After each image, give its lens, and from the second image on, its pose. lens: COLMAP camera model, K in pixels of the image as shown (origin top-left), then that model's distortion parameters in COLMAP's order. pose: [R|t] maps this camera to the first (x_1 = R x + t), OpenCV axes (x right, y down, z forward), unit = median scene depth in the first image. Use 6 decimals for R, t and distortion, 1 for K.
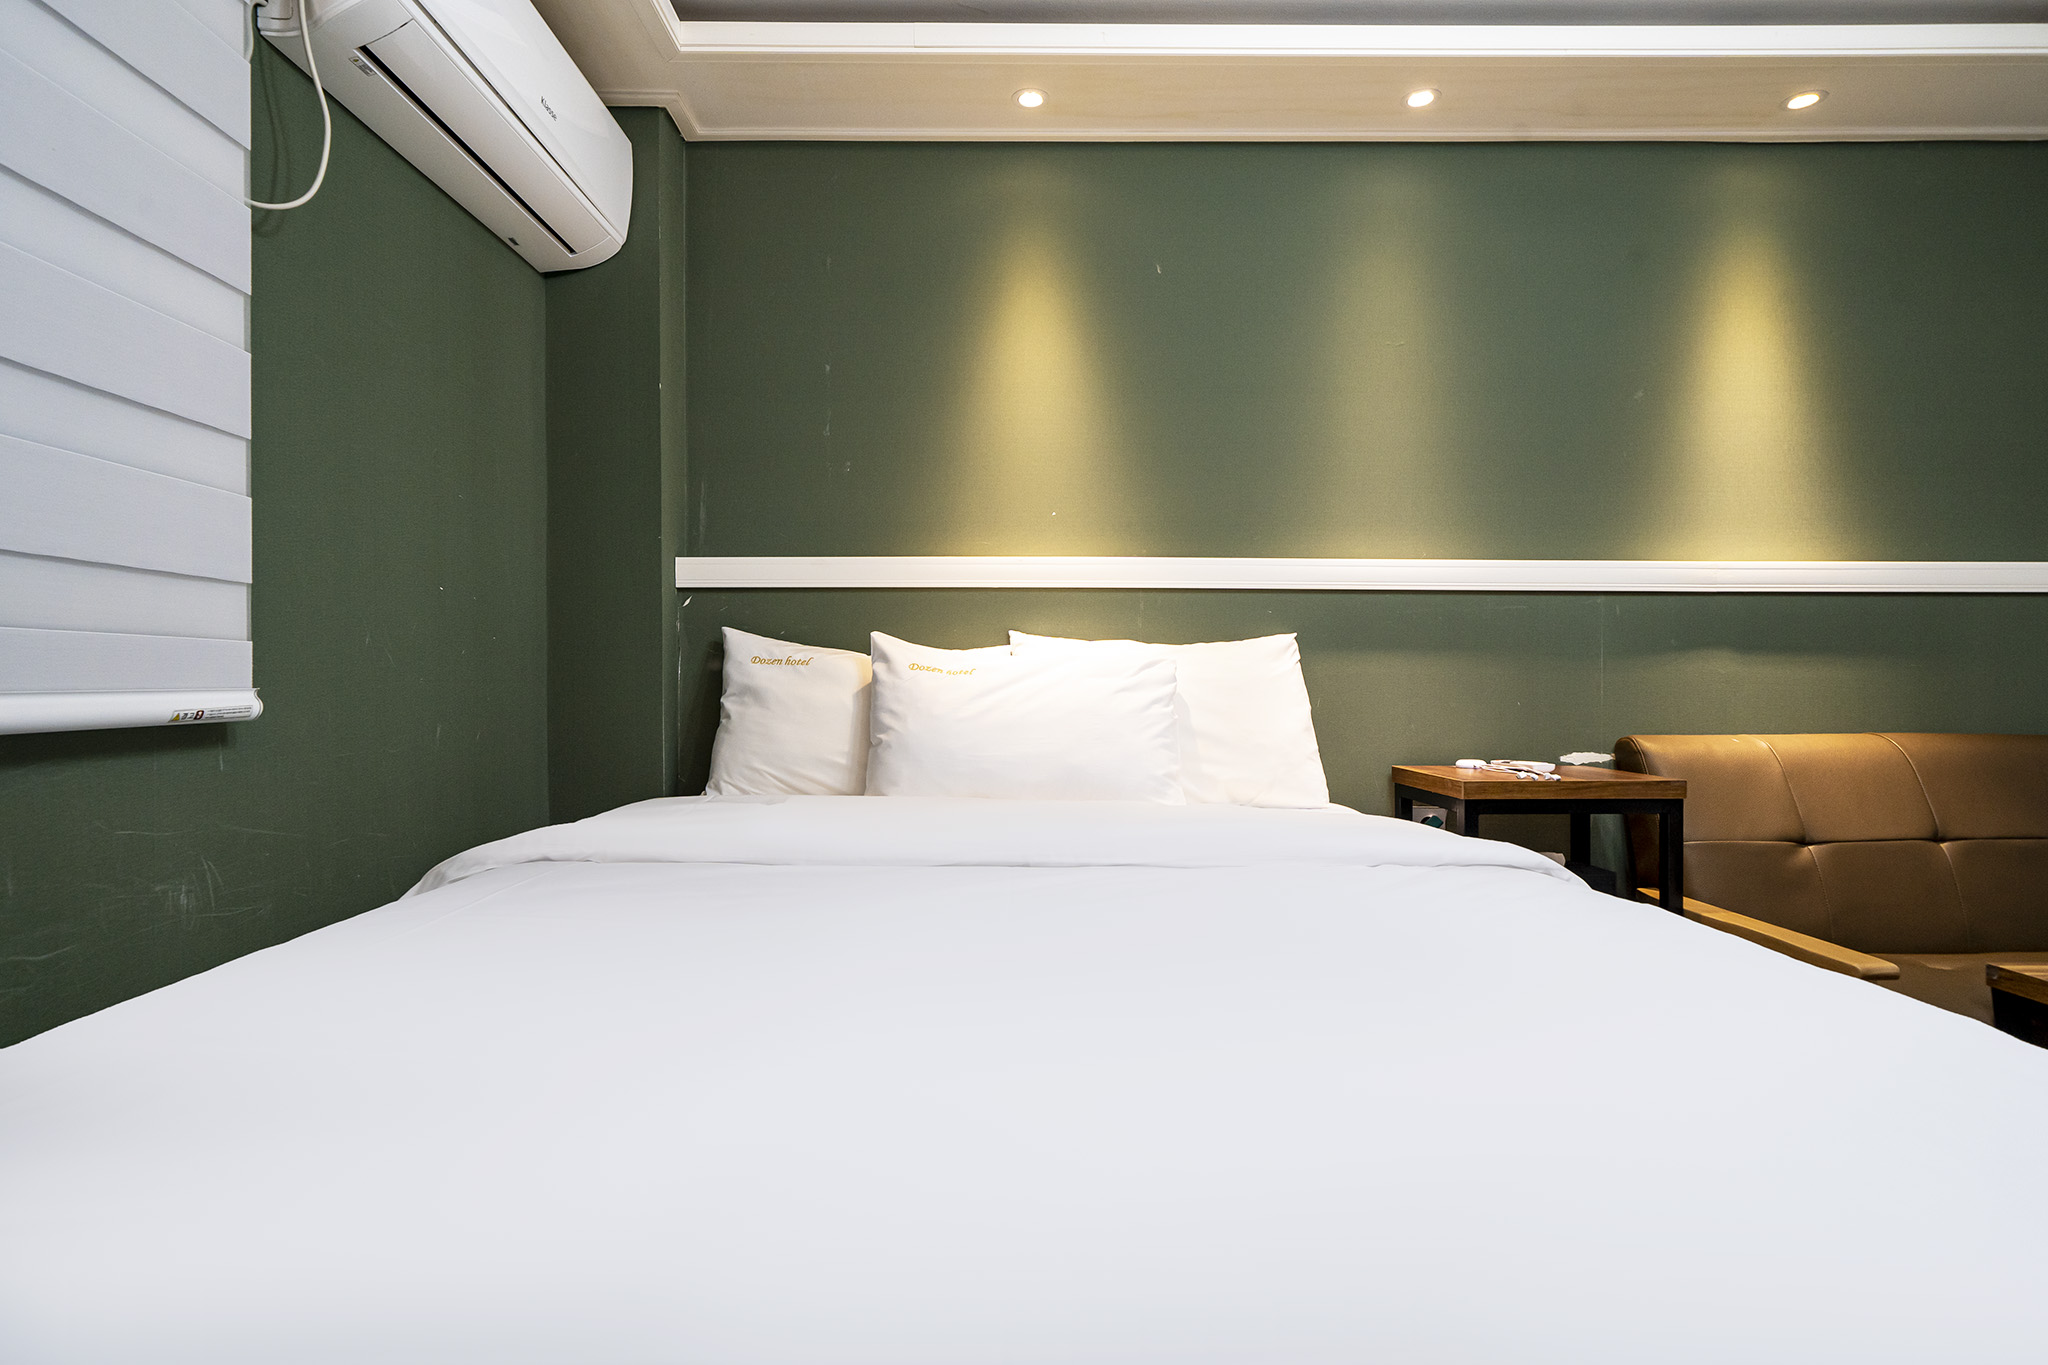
lens RADIAL K [[1014.6, 0, 1024.0], [0, 1014.6, 682.5], [0, 0, 1]] dist [-0.001022, 0.000292]
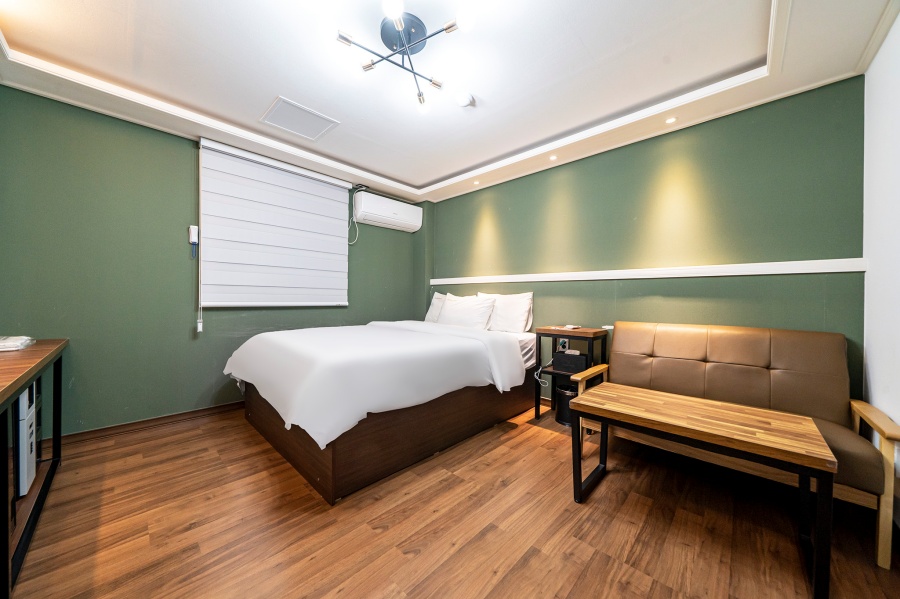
lens RADIAL K [[314.9, 0, 450.0], [0, 314.9, 299.5], [0, 0, 1]] dist [-0.012058, 0.000007]
pose [[0.718915, 0.008431, -0.695047, 0.980503], [-0.013880, 0.999901, -0.002227, -0.011703], [0.694960, 0.011248, 0.718961, -0.165696]]
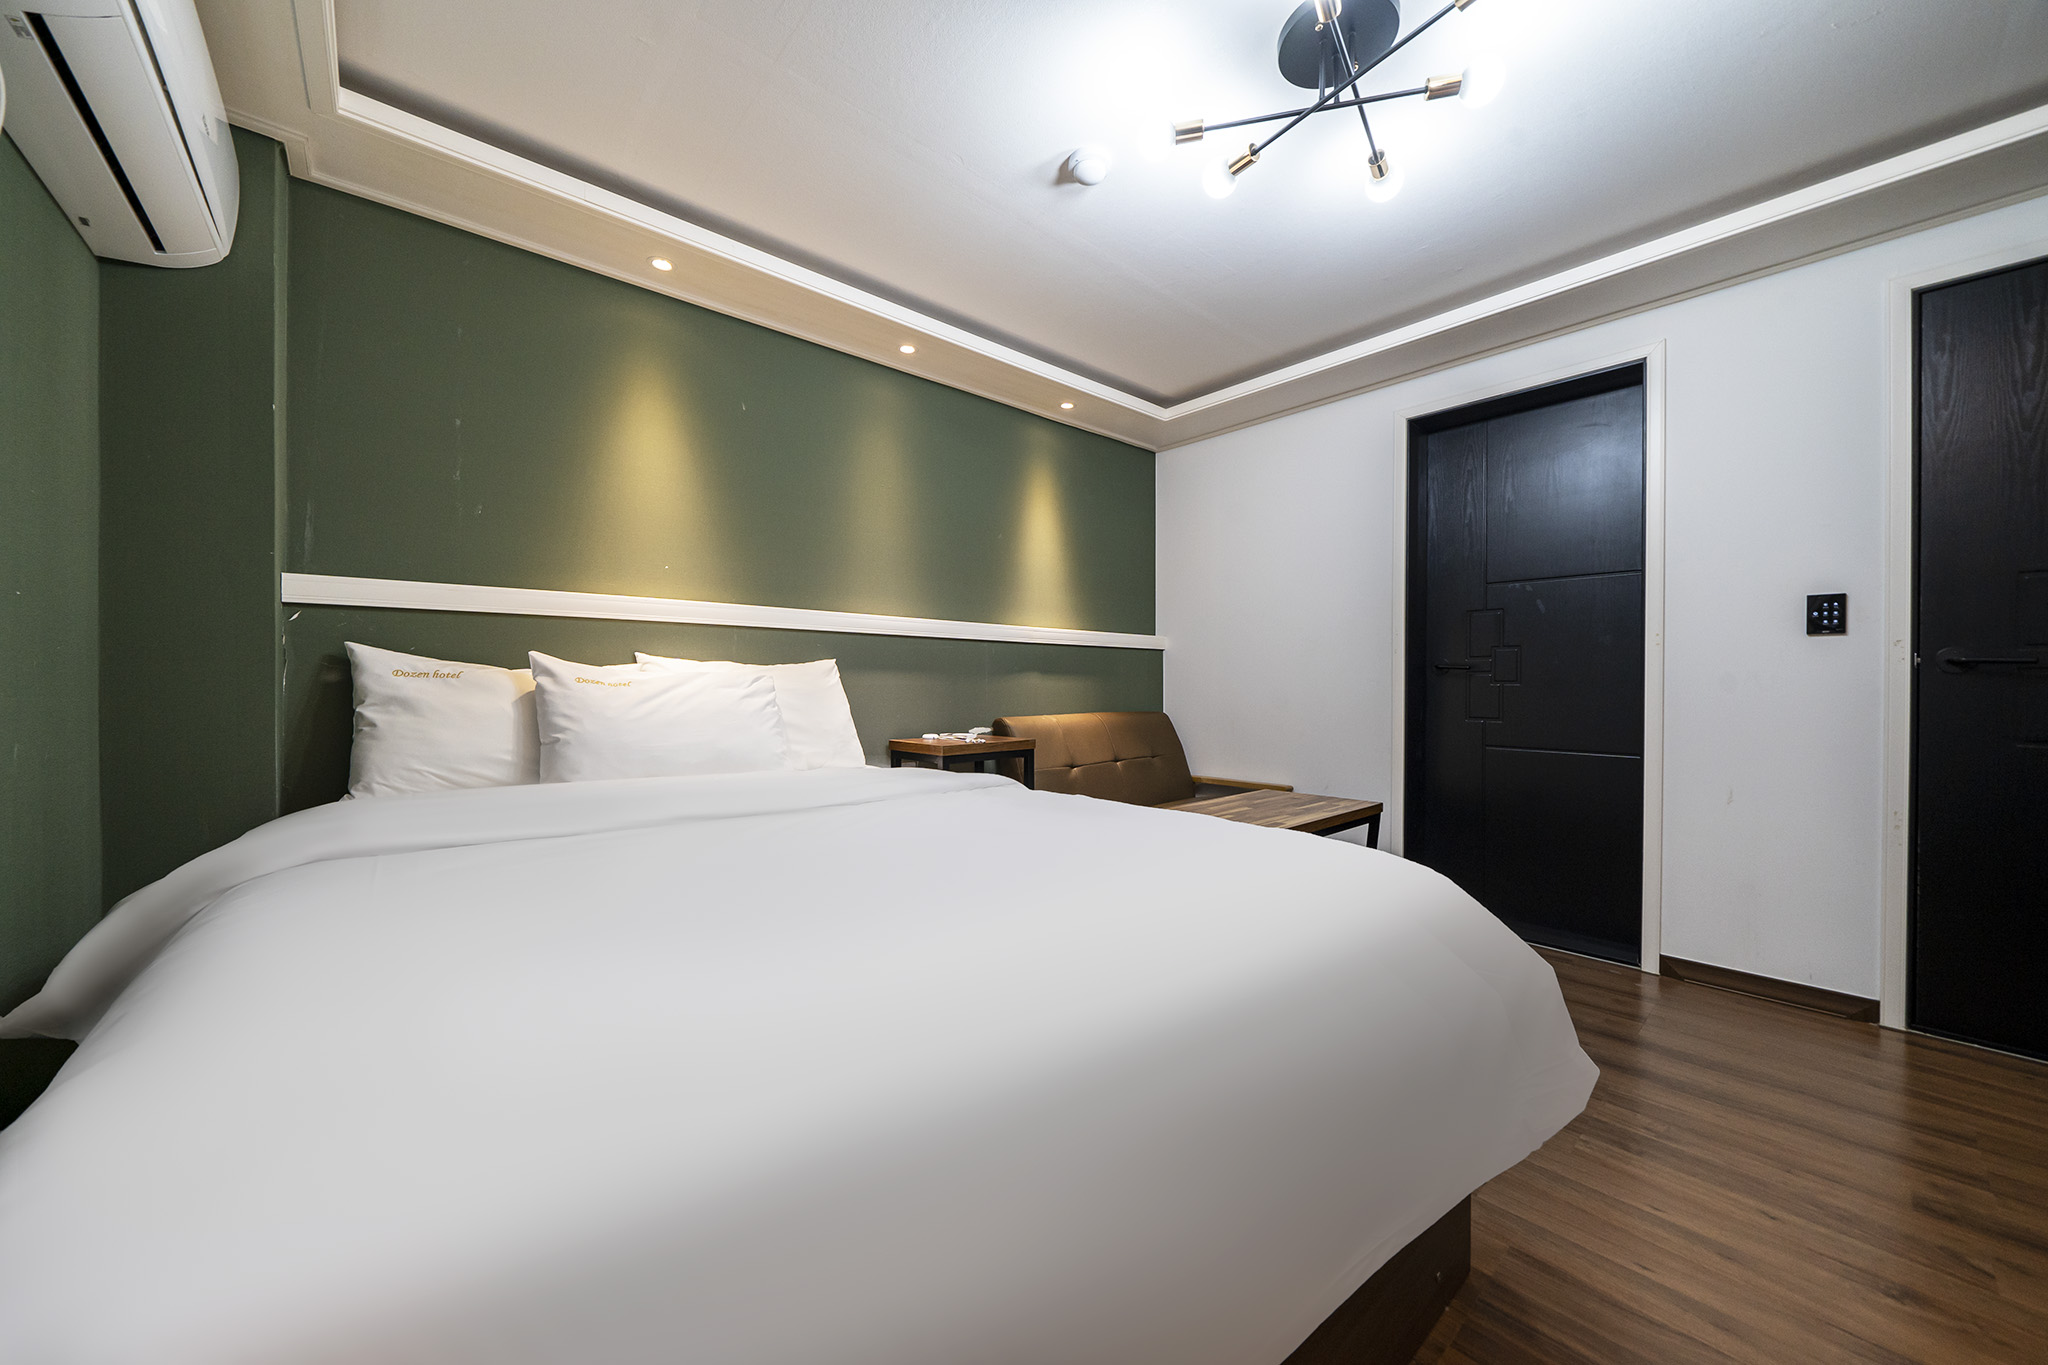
lens RADIAL K [[716.6, 0, 1024.0], [0, 716.6, 682.5], [0, 0, 1]] dist [-0.012058, 0.000007]
pose [[0.759386, 0.001389, 0.650639, -0.250797], [0.001847, 0.999989, -0.004291, -0.007201], [-0.650637, 0.004460, 0.759375, -0.043185]]
